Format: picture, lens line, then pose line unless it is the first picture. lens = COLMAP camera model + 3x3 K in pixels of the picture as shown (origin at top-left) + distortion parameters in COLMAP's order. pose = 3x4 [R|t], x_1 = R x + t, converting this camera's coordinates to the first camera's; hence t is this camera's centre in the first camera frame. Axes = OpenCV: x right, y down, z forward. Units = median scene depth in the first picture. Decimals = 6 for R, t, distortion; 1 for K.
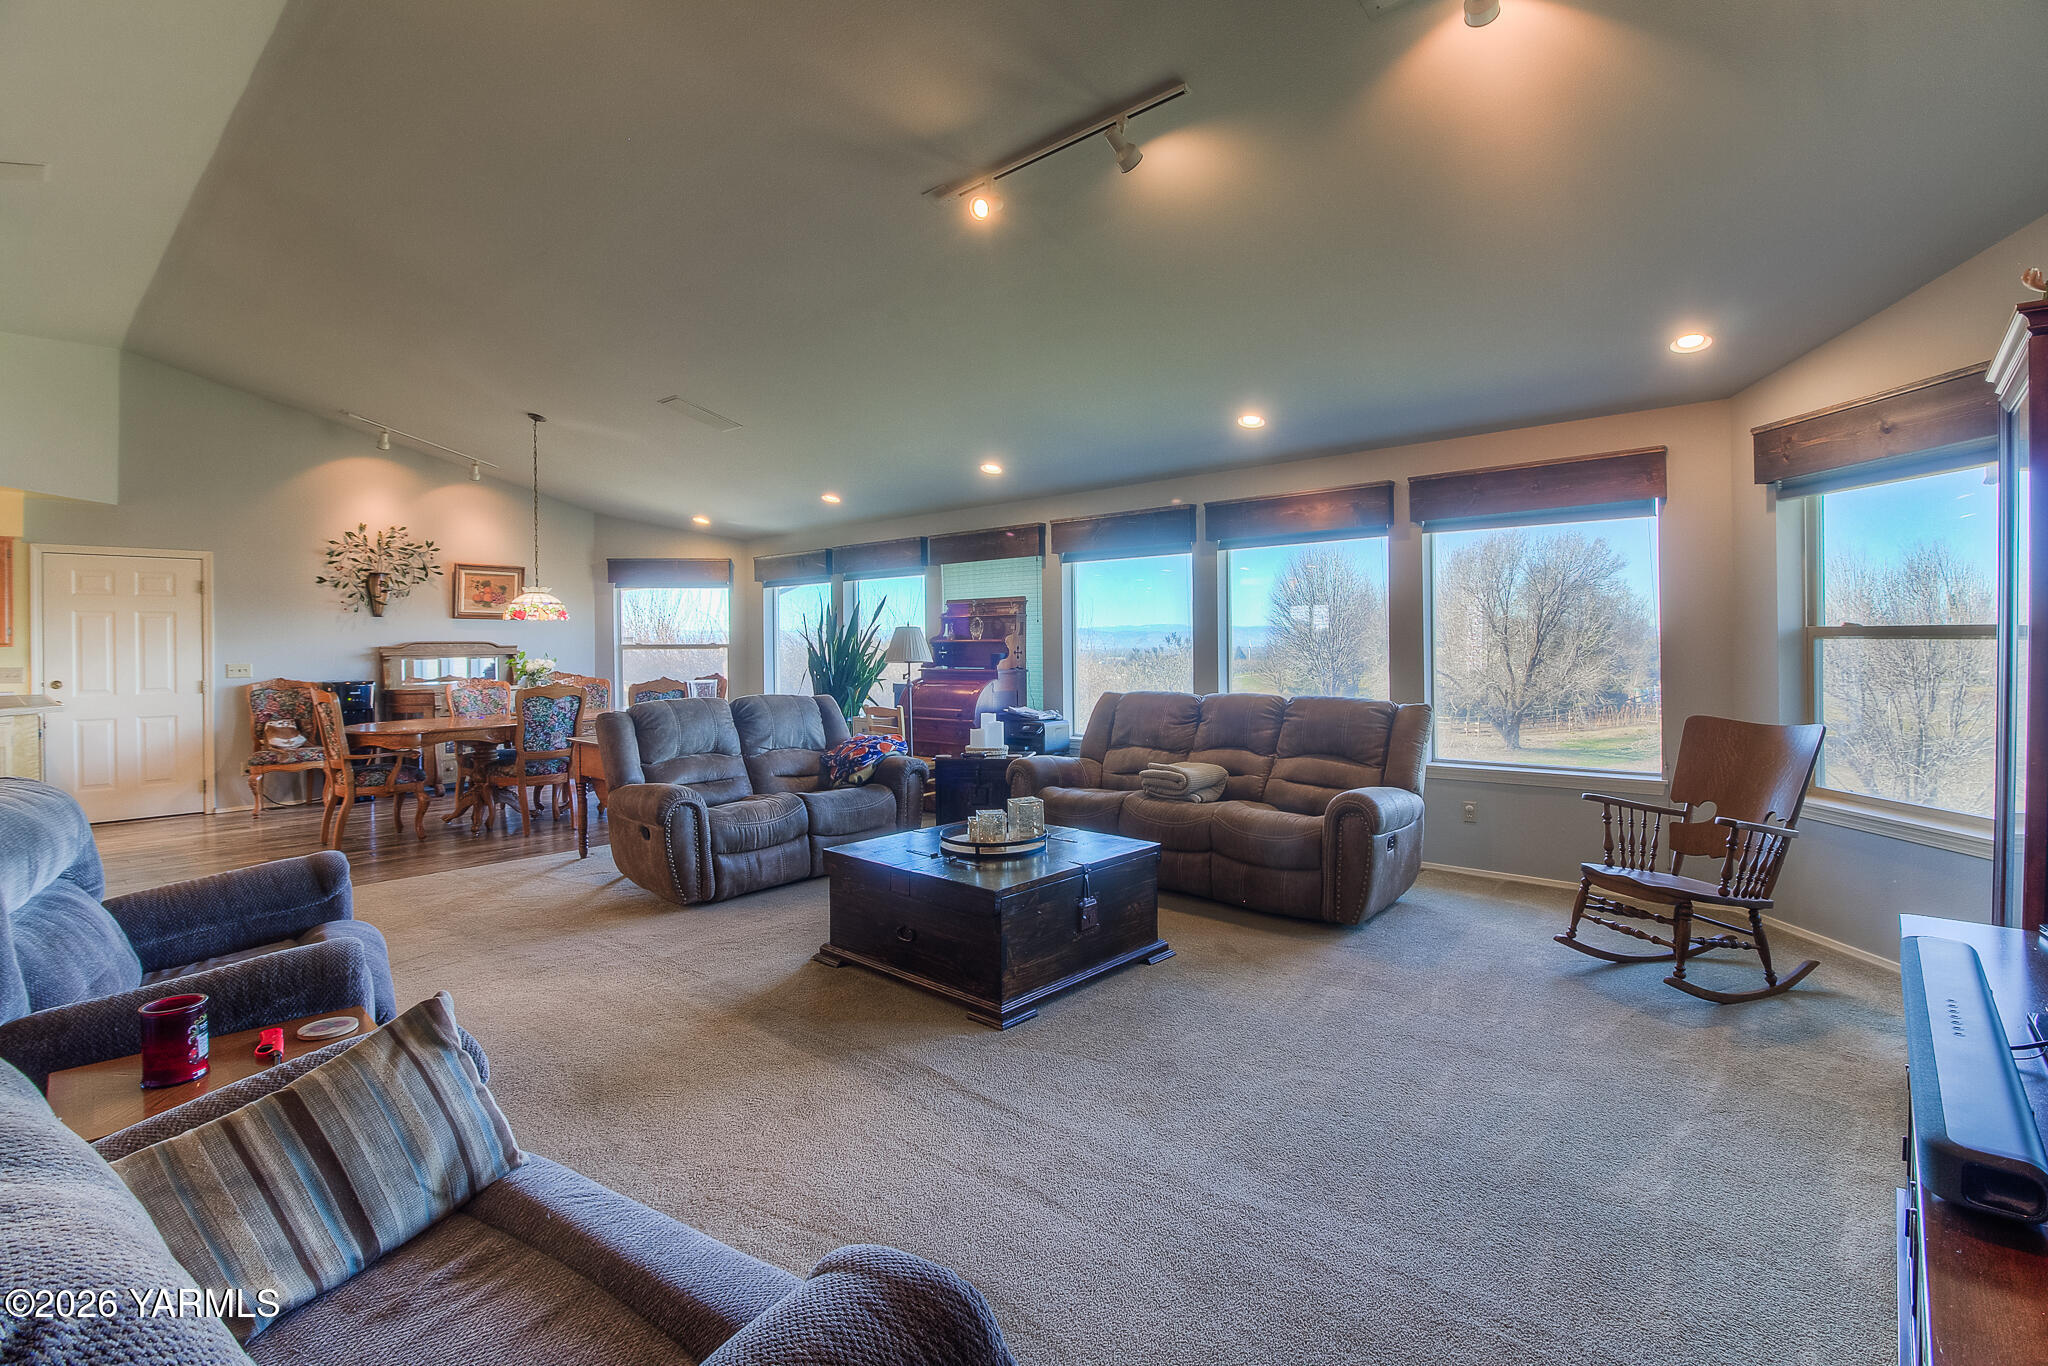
lens RADIAL K [[952.0, 0, 1039.8], [0, 952.0, 655.1], [0, 0, 1]] dist [0.004522, -0.014720]
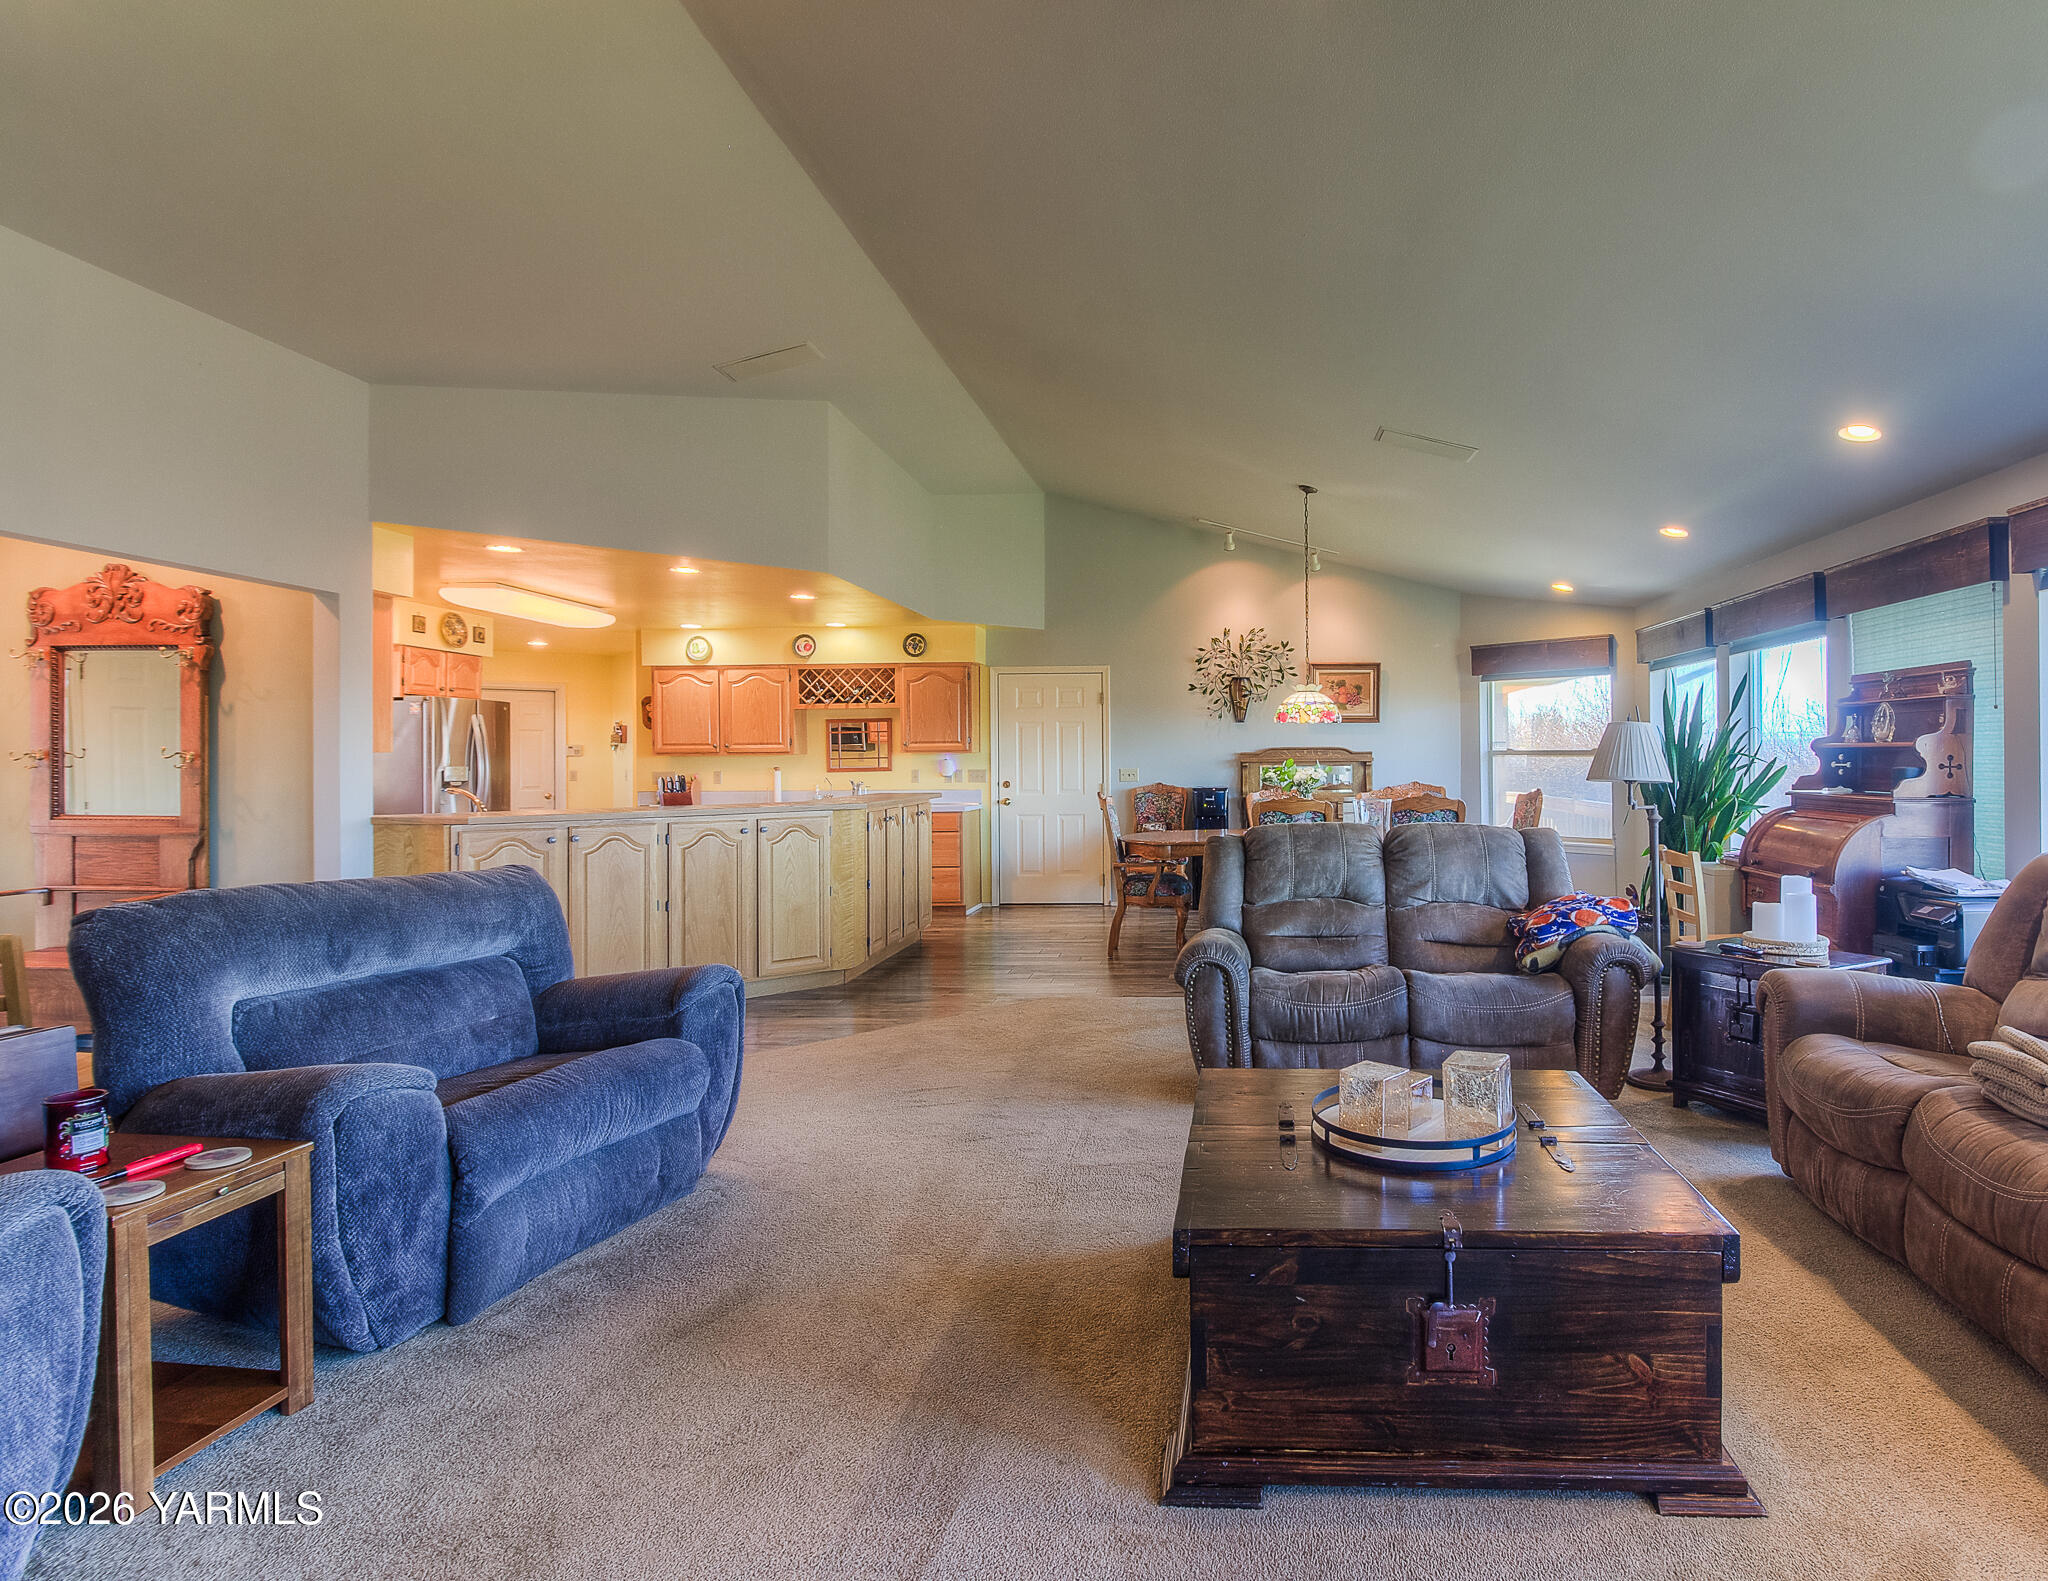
lens RADIAL K [[1112.5, 0, 1208.1], [0, 1112.5, 756.4], [0, 0, 1]] dist [0.001283, -0.012107]
pose [[0.634949, 0.004549, -0.772541, 0.177089], [-0.008021, 0.999968, -0.000704, -0.004230], [0.772513, 0.006643, 0.634965, 0.255668]]
